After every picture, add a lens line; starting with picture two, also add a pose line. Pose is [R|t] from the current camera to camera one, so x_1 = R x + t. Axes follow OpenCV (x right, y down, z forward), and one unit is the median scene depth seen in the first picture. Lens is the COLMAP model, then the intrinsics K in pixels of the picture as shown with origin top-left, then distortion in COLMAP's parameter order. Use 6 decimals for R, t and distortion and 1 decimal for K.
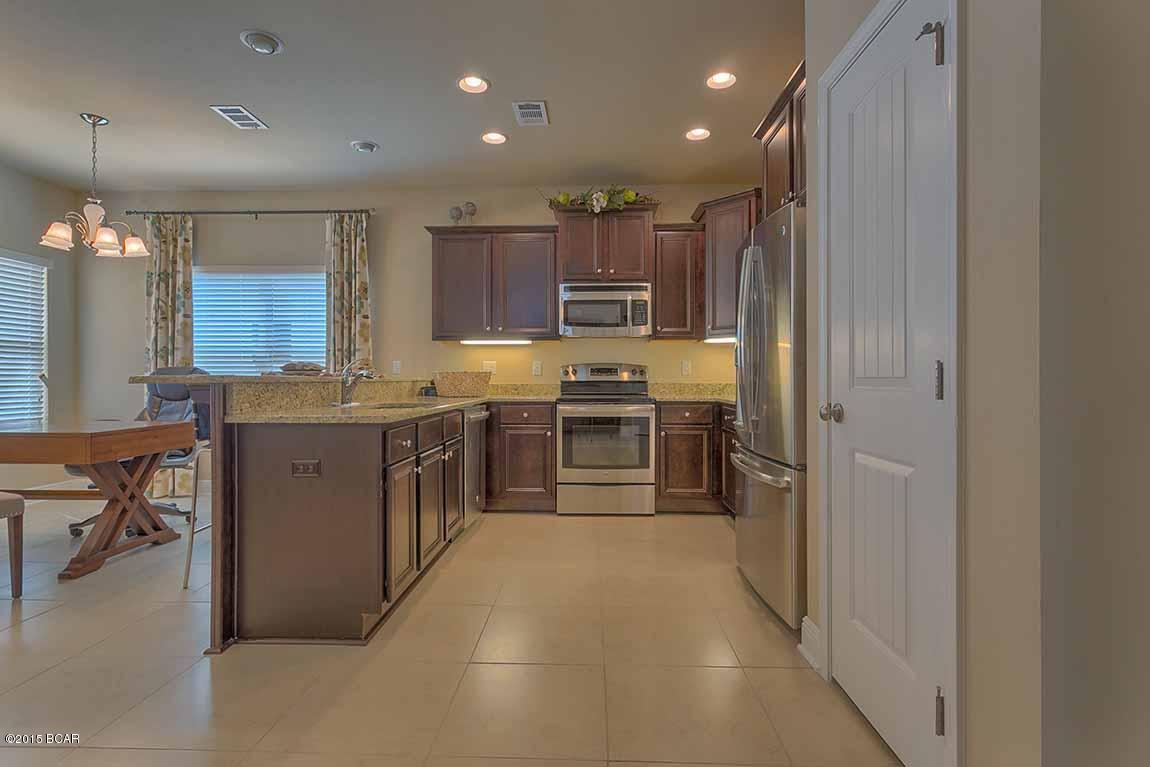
lens RADIAL K [[548.6, 0, 567.4], [0, 548.6, 377.0], [0, 0, 1]] dist [0.001889, -0.001154]
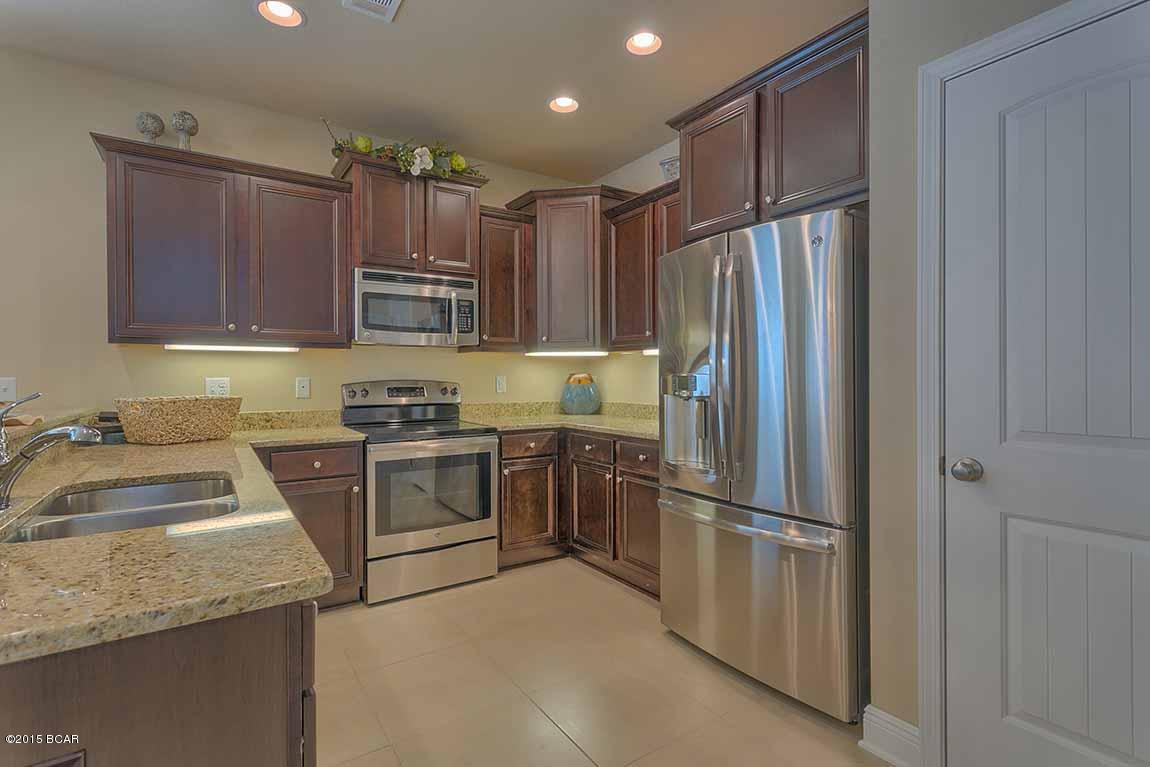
lens RADIAL K [[548.6, 0, 575.7], [0, 548.6, 378.2], [0, 0, 1]] dist [0.001889, -0.001154]
pose [[0.805965, -0.004671, 0.591944, -0.200213], [0.002180, 0.999986, 0.004923, -0.032834], [-0.591959, -0.002677, 0.805964, 0.280056]]
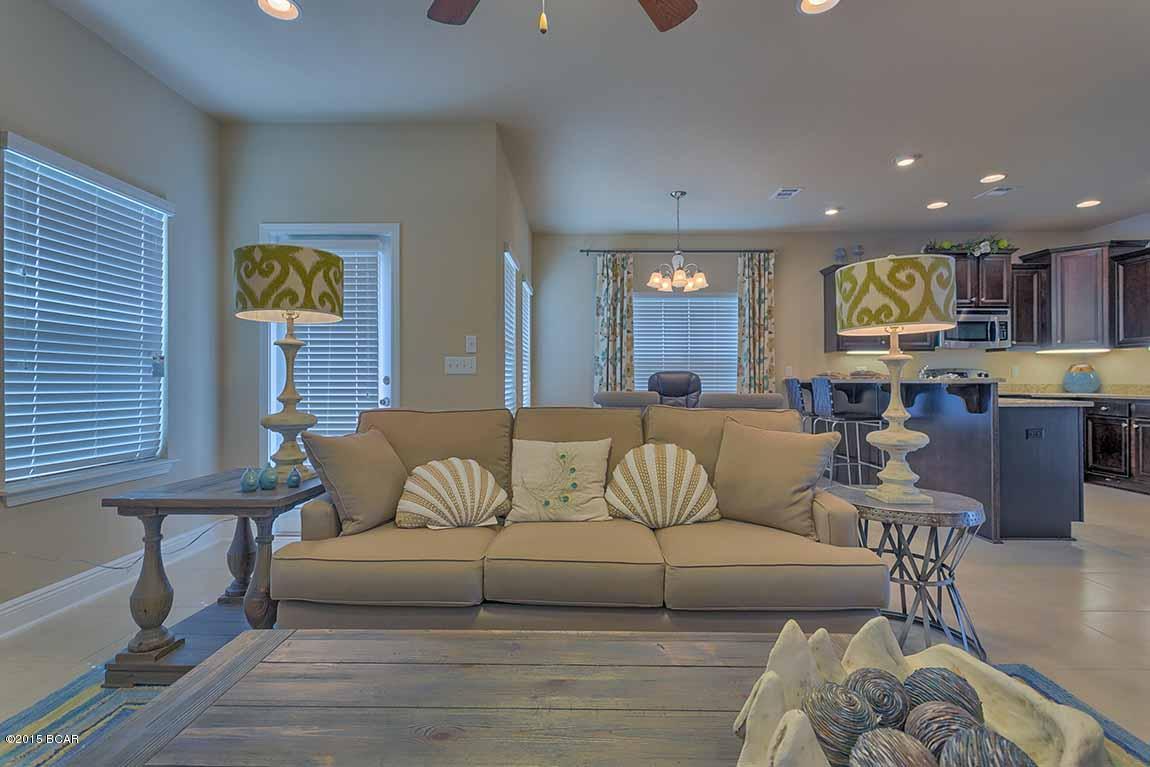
lens RADIAL K [[548.6, 0, 570.1], [0, 548.6, 376.0], [0, 0, 1]] dist [0.001889, -0.001154]
pose [[0.999821, 0.000903, 0.018891, -0.936230], [-0.000803, 0.999986, -0.005282, 0.000750], [-0.018895, 0.005266, 0.999808, -0.309055]]
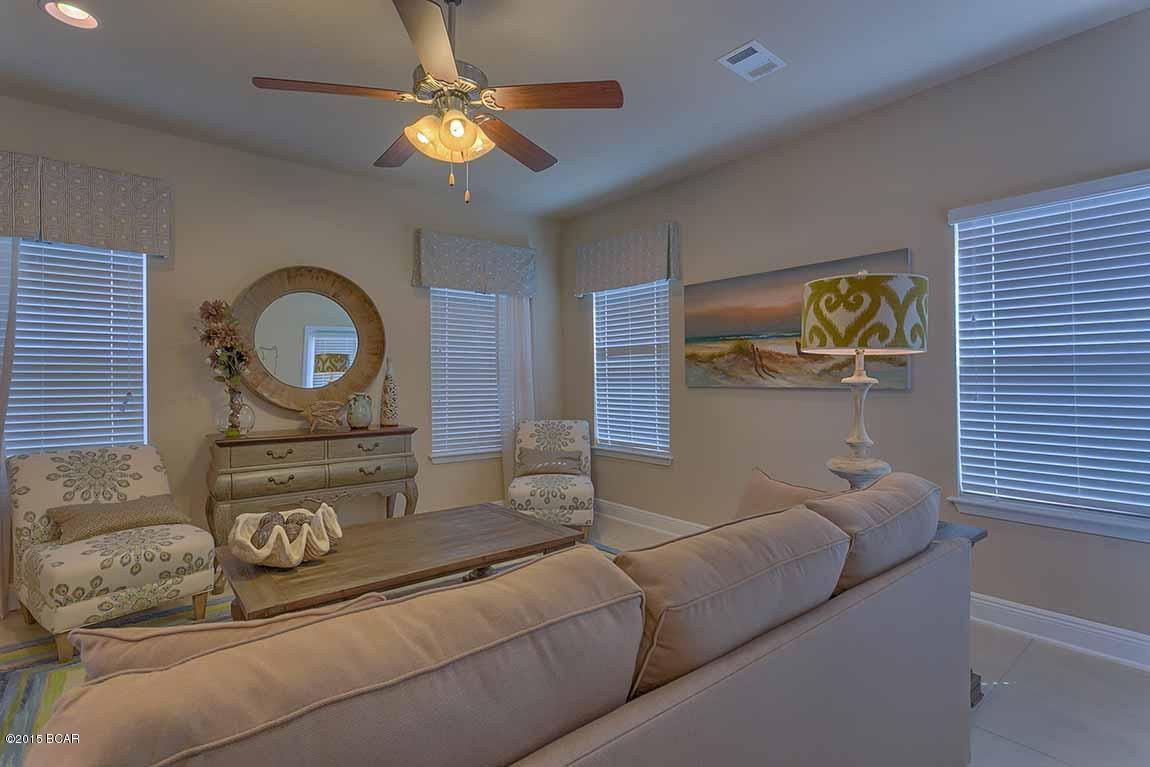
lens RADIAL K [[548.6, 0, 578.6], [0, 548.6, 377.8], [0, 0, 1]] dist [0.001889, -0.001154]
pose [[-0.747884, 0.002914, -0.663823, -0.698097], [0.007163, 0.999968, -0.003681, -0.035817], [0.663791, -0.007508, -0.747880, 0.414453]]
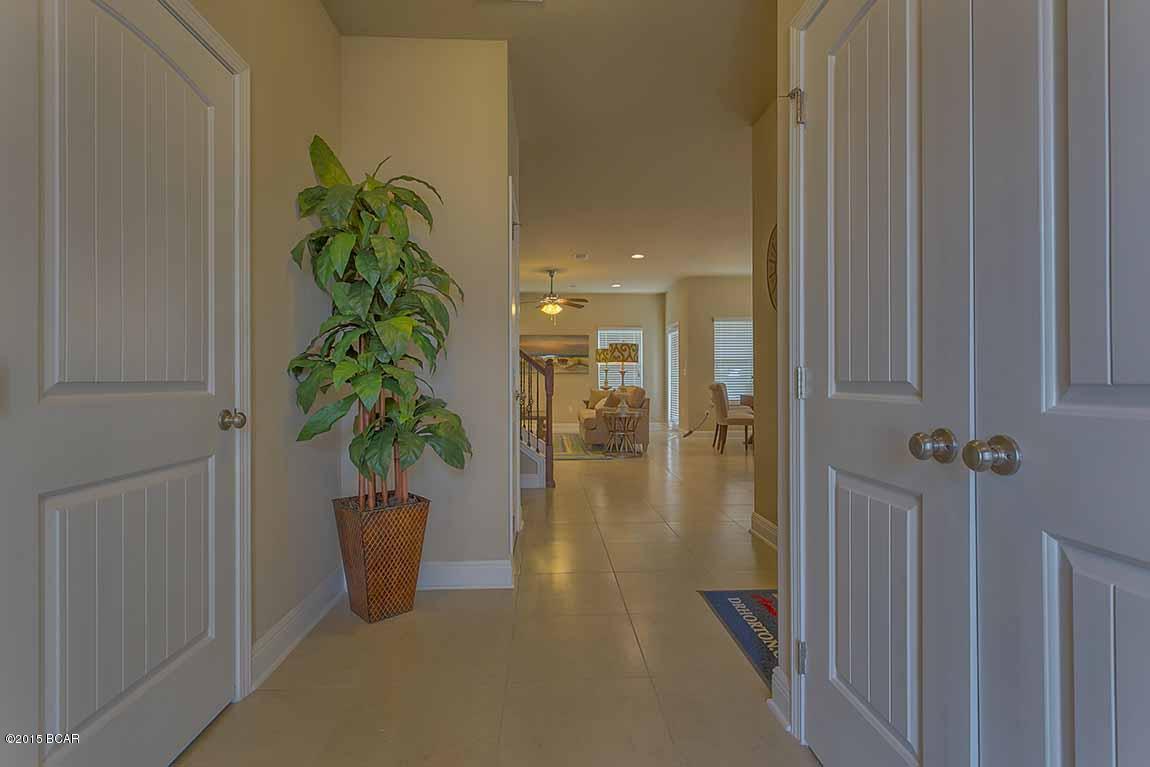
lens RADIAL K [[548.6, 0, 578.8], [0, 548.6, 379.6], [0, 0, 1]] dist [0.001889, -0.001154]
pose [[0.099179, 0.000970, -0.995069, 1.076079], [0.003258, 0.999994, 0.001300, 0.006171], [0.995064, -0.003371, 0.099175, -0.121857]]
